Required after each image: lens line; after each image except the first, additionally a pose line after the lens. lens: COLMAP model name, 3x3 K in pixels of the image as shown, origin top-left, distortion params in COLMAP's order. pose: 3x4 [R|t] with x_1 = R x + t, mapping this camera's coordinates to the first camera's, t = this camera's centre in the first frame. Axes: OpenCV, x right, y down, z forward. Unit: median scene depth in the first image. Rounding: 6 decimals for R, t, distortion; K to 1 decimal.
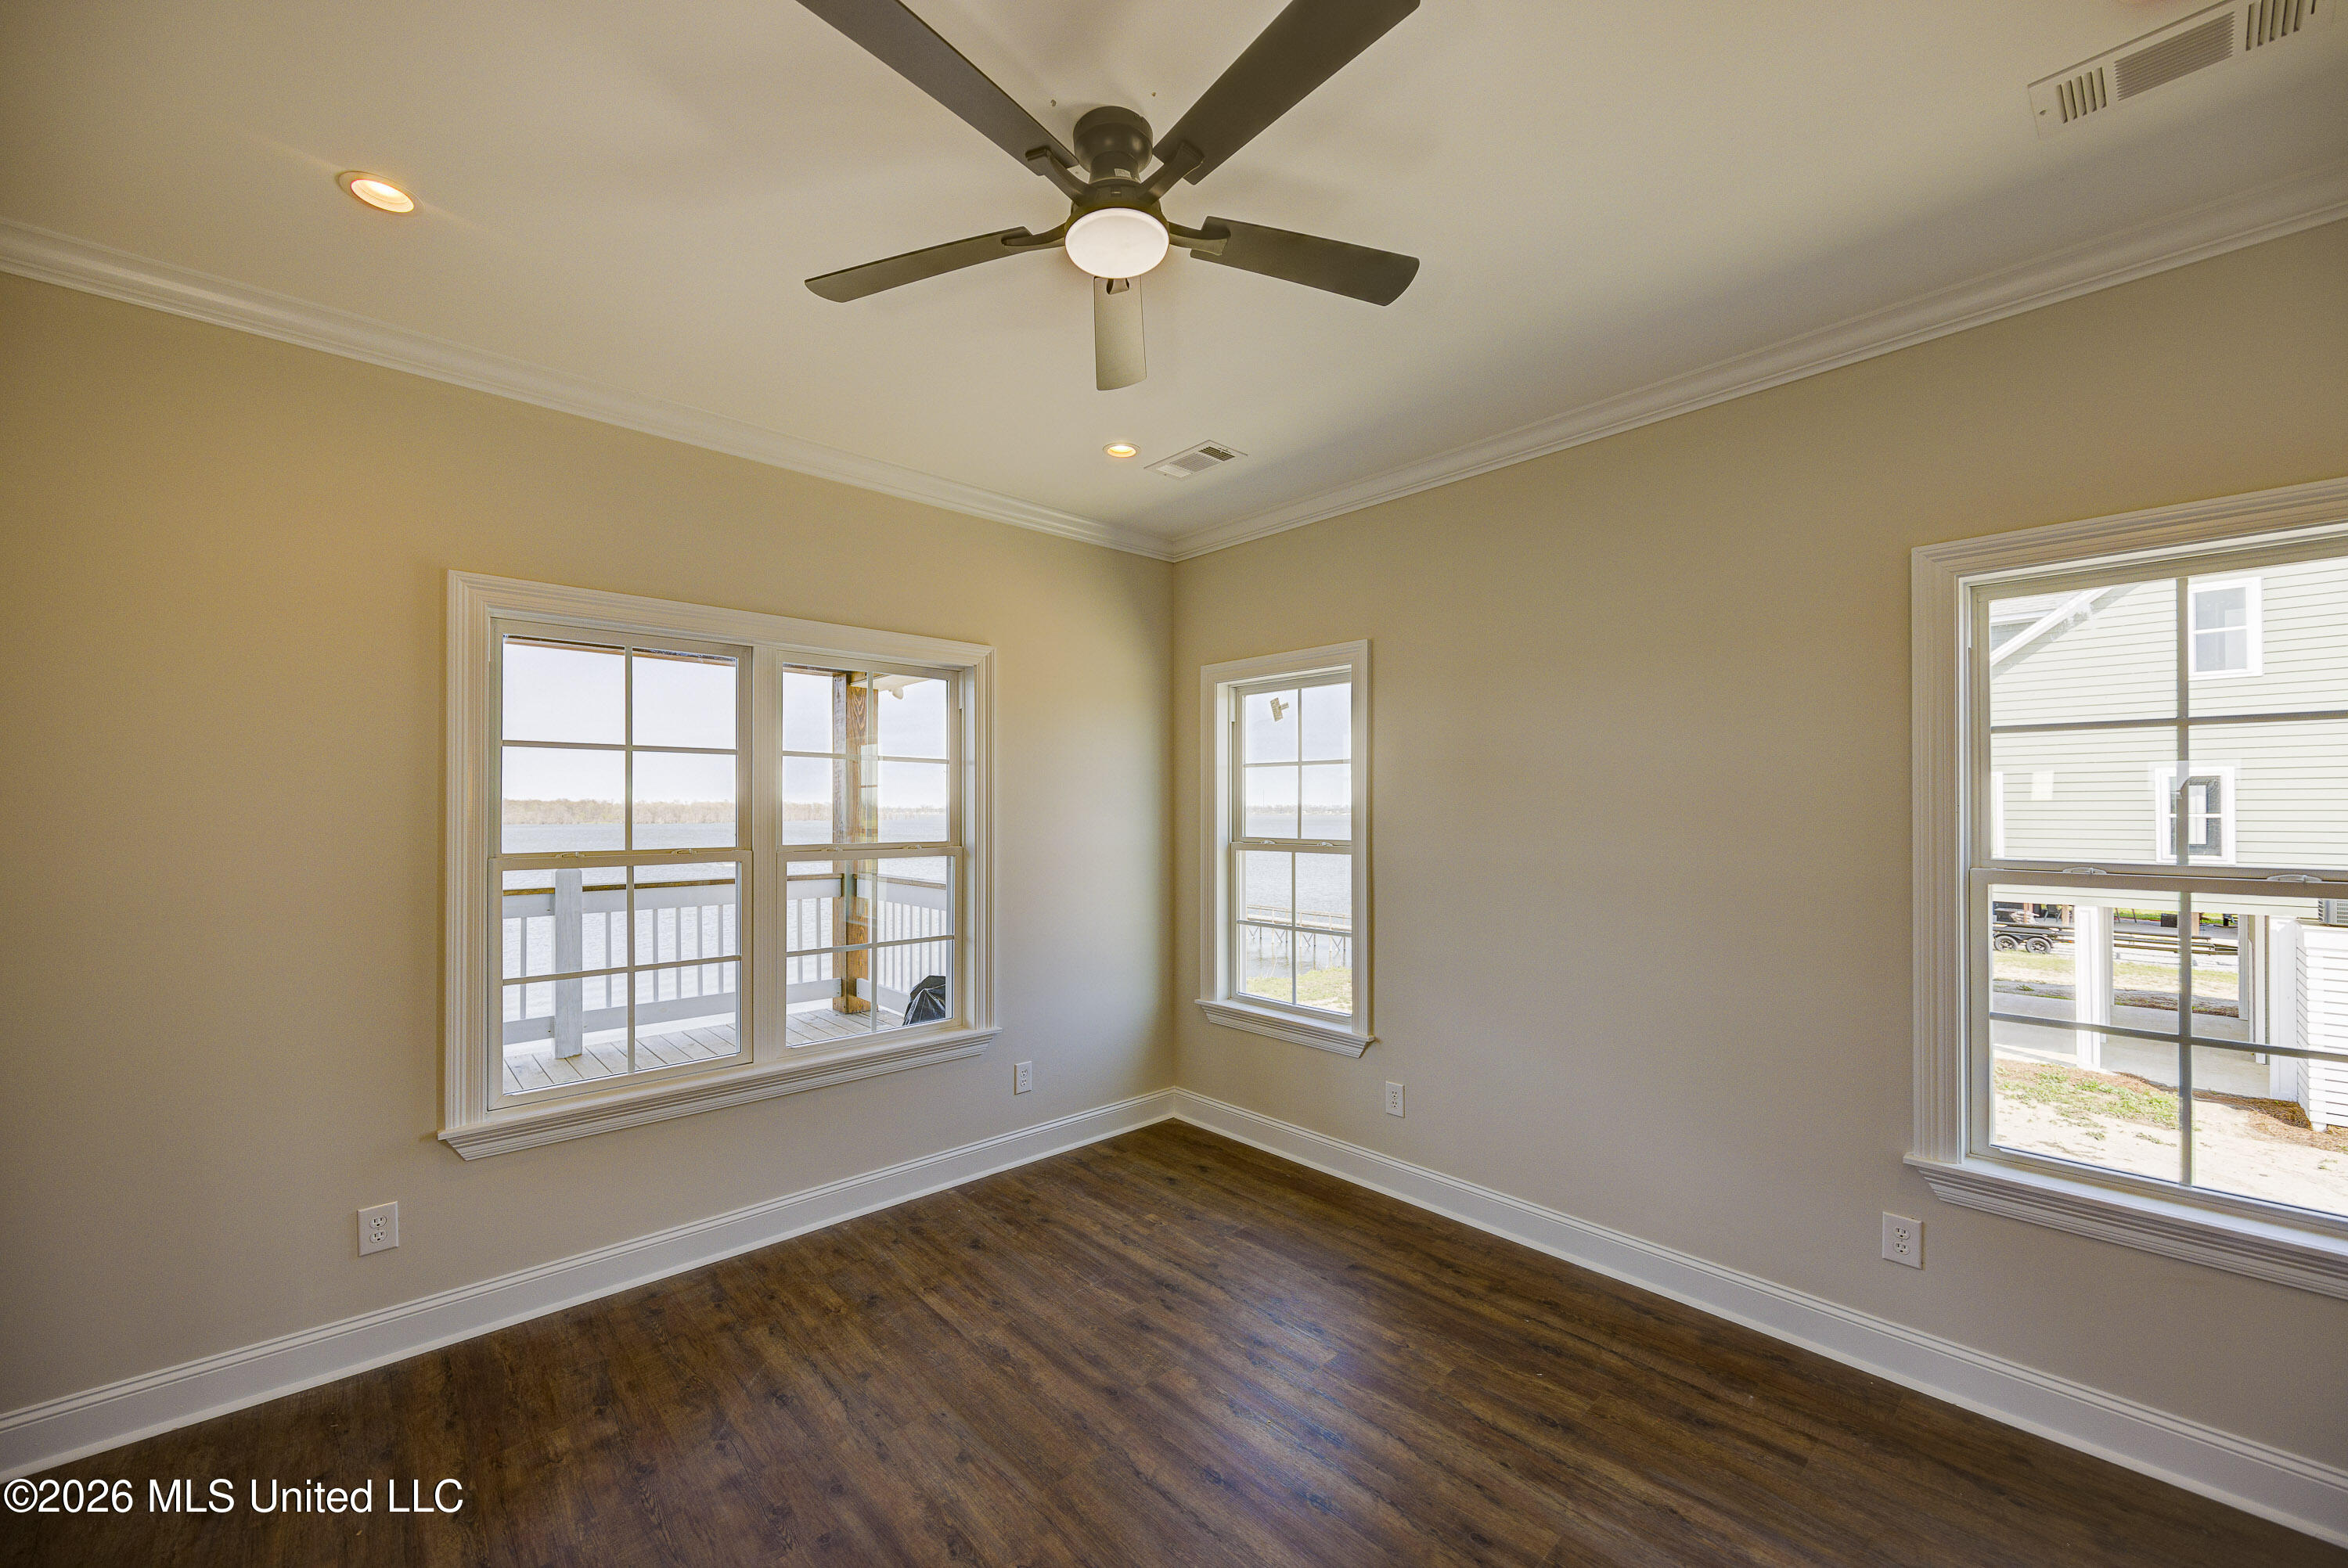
lens RADIAL K [[887.2, 0, 1149.2], [0, 887.2, 808.5], [0, 0, 1]] dist [0.001708, -0.000399]
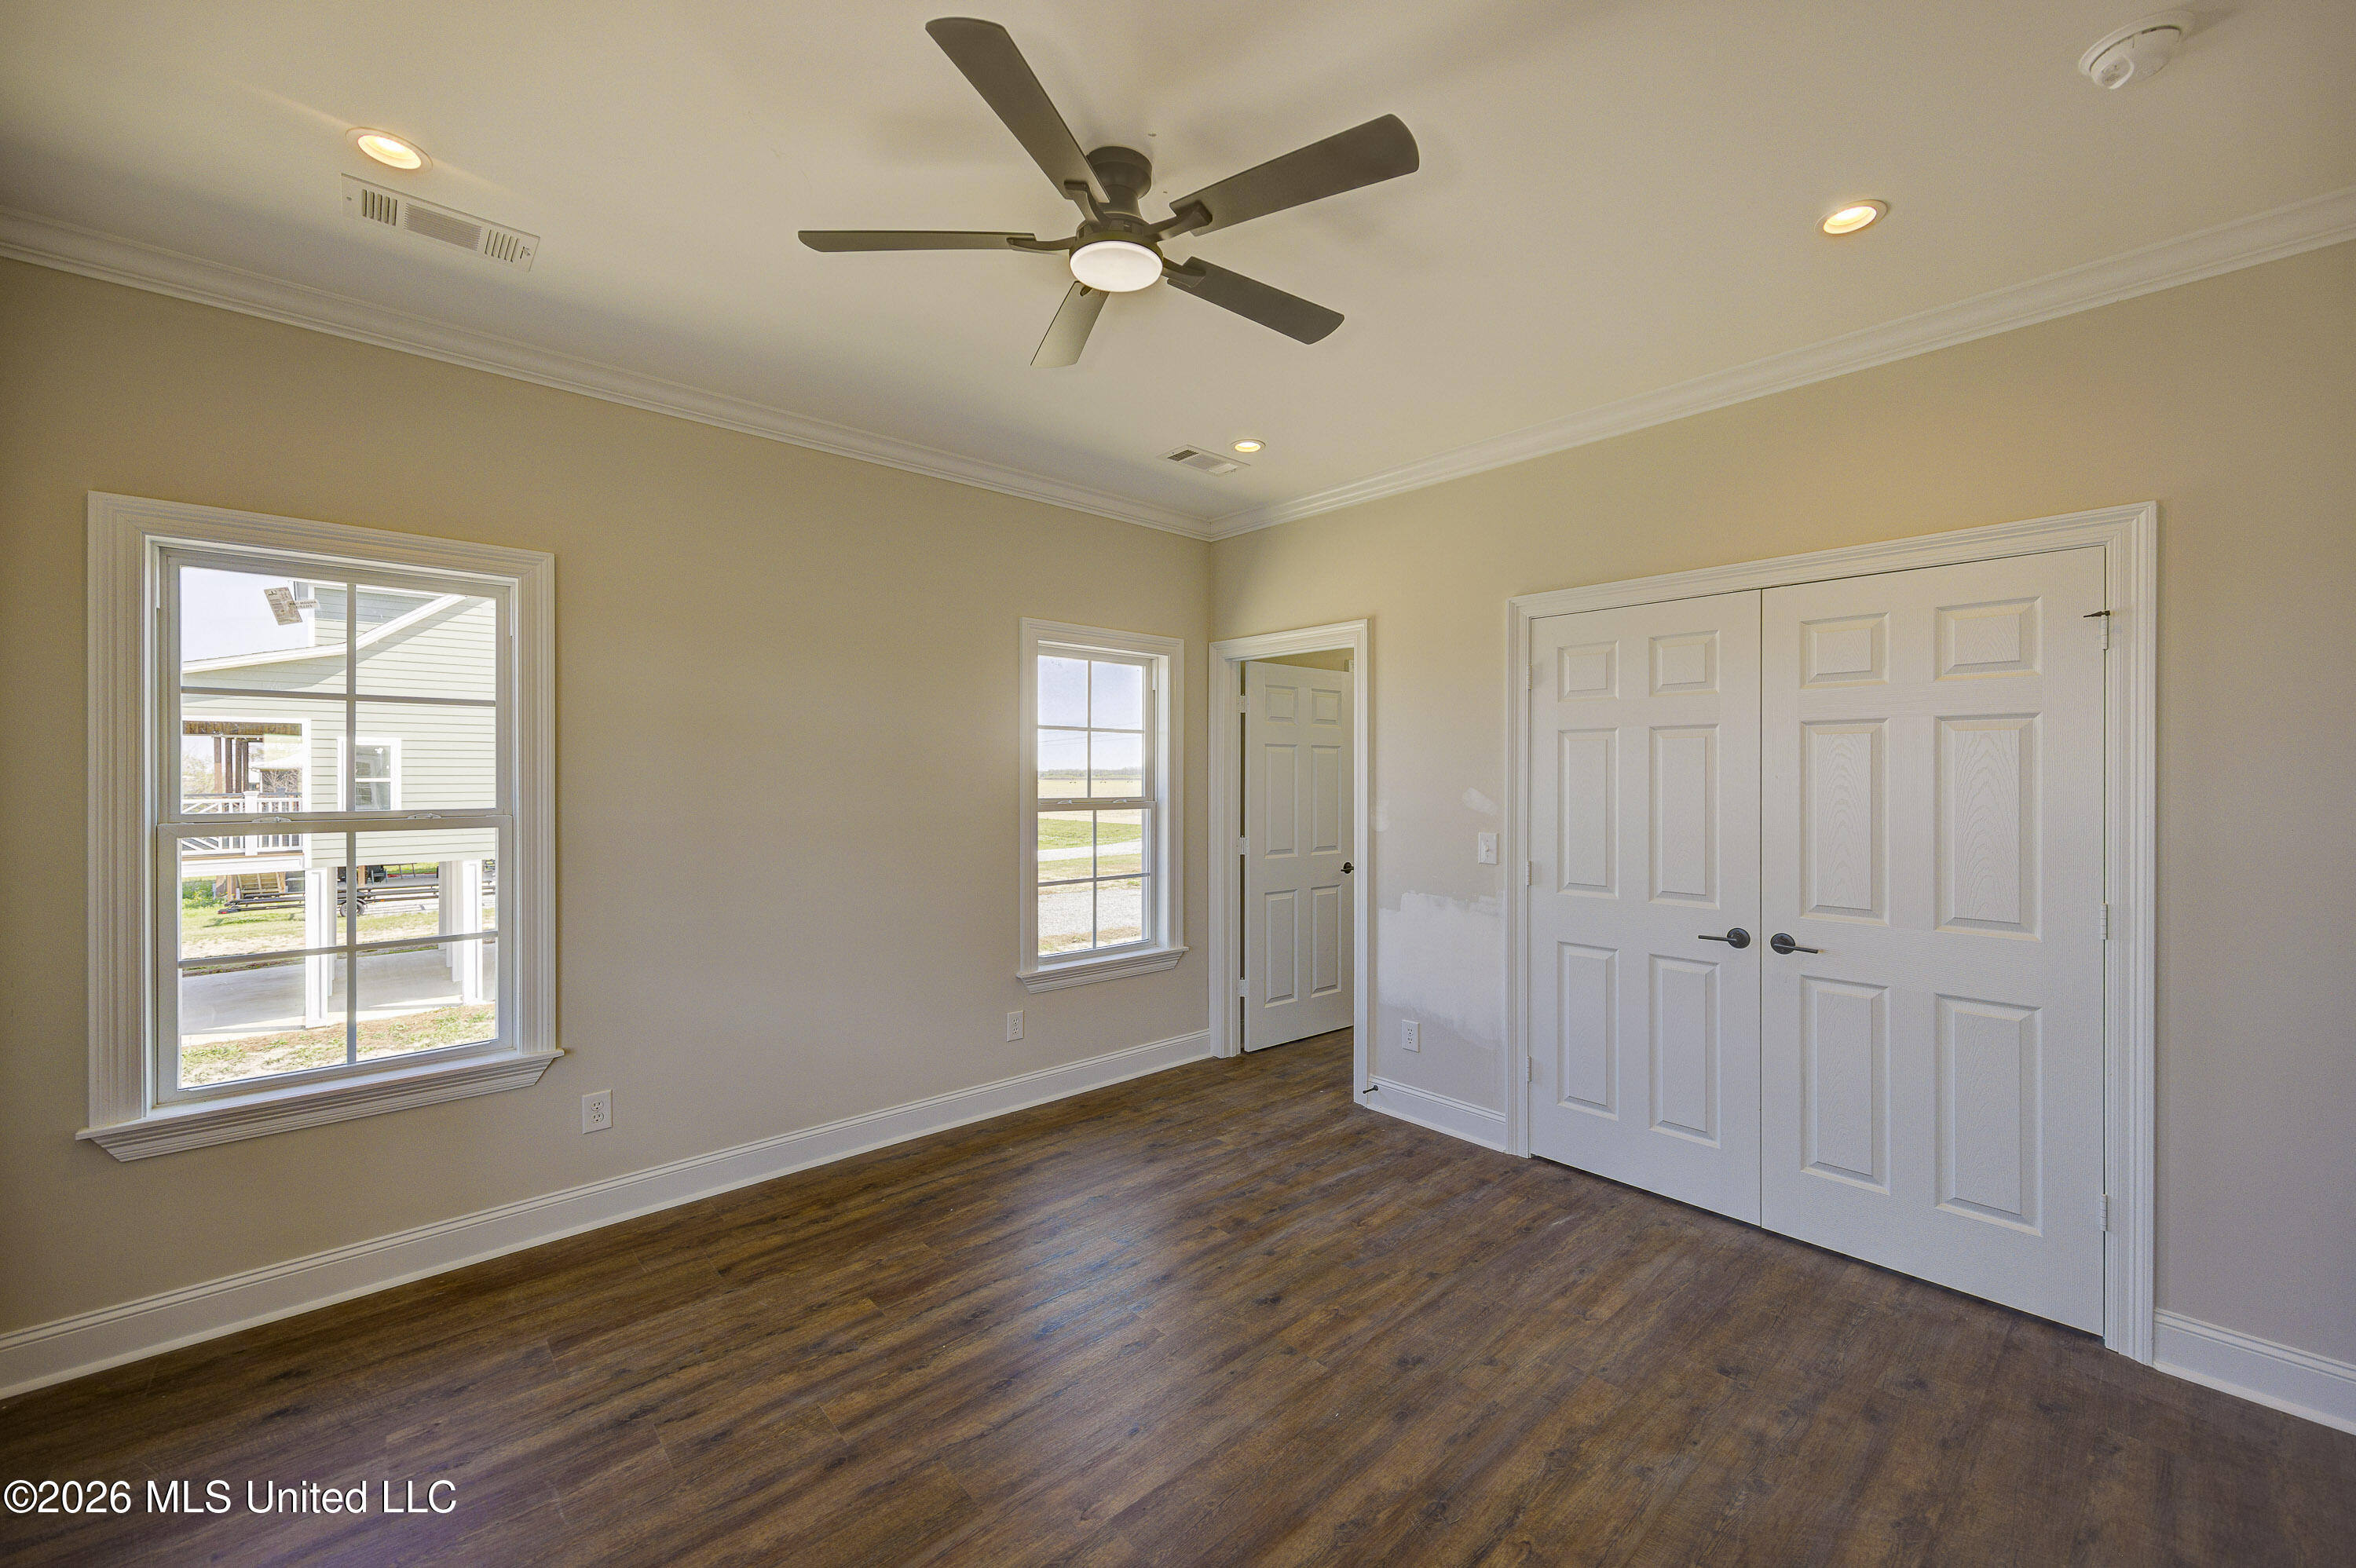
lens RADIAL K [[890.2, 0, 1195.9], [0, 890.2, 778.5], [0, 0, 1]] dist [0.001708, -0.000399]
pose [[0.012149, 0.000150, 0.999926, -0.714968], [-0.006770, 0.999977, -0.000067, 0.007277], [-0.999903, -0.006769, 0.012150, 0.533445]]
